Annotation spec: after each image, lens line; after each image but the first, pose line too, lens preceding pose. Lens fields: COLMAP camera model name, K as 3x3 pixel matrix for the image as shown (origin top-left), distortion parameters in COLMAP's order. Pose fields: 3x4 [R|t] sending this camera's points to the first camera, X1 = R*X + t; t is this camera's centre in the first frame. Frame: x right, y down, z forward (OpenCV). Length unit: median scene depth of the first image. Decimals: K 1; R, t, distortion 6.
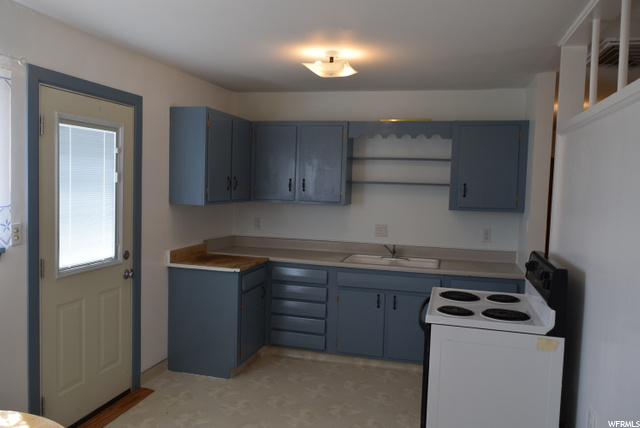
lens RADIAL K [[497.3, 0, 317.7], [0, 497.3, 212.5], [0, 0, 1]] dist [-0.013719, -0.004083]
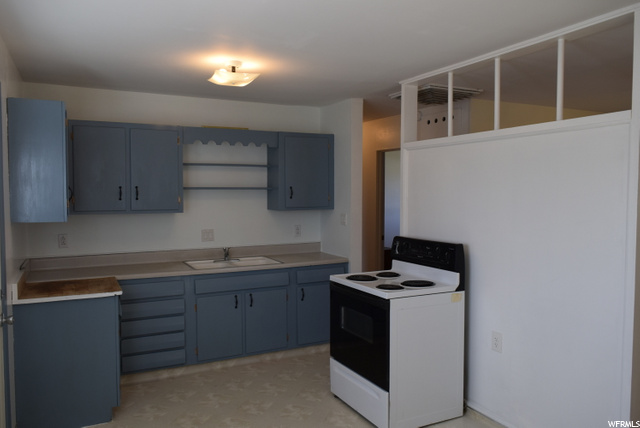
lens RADIAL K [[497.3, 0, 317.3], [0, 497.3, 214.5], [0, 0, 1]] dist [-0.013719, -0.004083]
pose [[0.741429, -0.064425, 0.667932, -0.422030], [0.063609, 0.997646, 0.025619, -0.019598], [-0.668010, 0.023492, 0.743781, 0.104633]]
